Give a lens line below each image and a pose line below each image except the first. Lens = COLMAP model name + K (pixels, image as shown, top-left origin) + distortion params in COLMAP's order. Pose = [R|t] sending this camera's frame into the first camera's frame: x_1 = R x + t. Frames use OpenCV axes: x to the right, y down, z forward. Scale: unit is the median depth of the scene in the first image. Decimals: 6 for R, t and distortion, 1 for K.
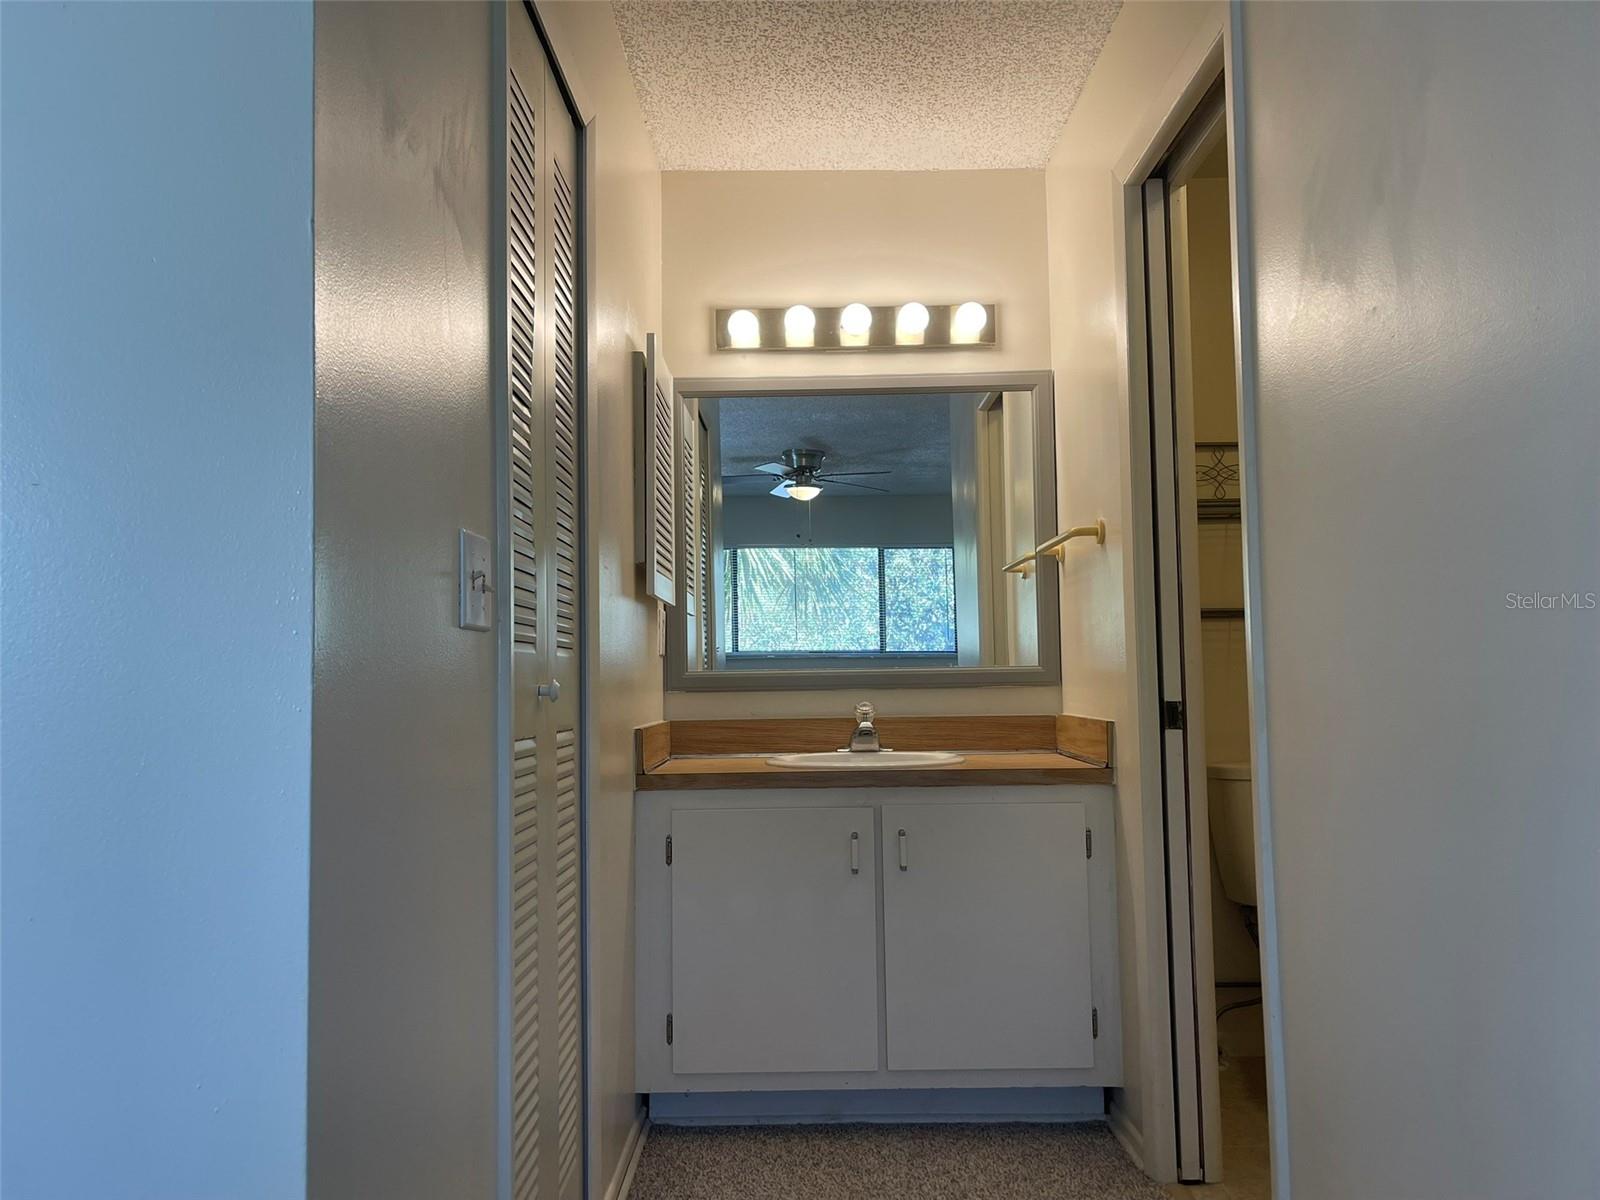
lens RADIAL K [[1222.2, 0, 803.0], [0, 1222.2, 612.8], [0, 0, 1]] dist [0.073778, -0.082879]
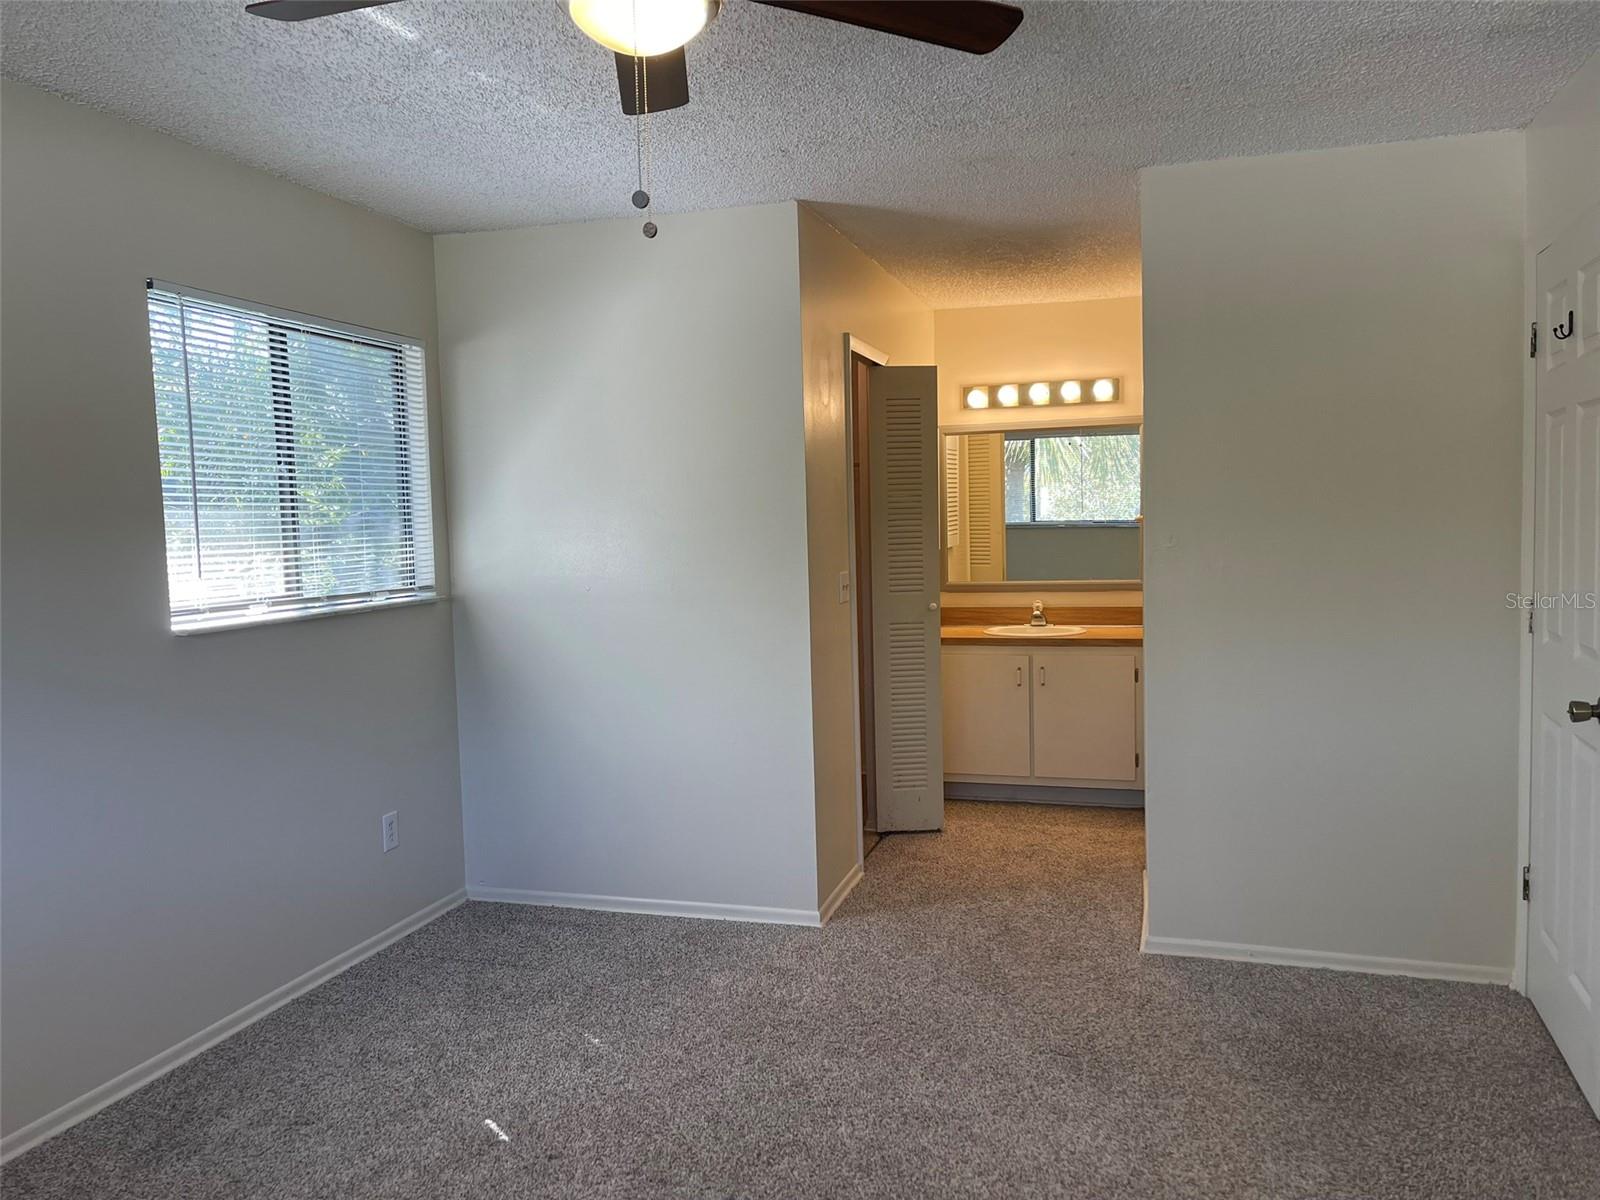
lens RADIAL K [[1222.2, 0, 803.0], [0, 1222.2, 612.8], [0, 0, 1]] dist [0.073778, -0.082879]
pose [[0.959154, 0.014593, -0.282508, 0.239889], [0.025944, 0.989922, 0.139219, -0.184973], [0.281692, -0.140862, 0.949109, -0.934125]]
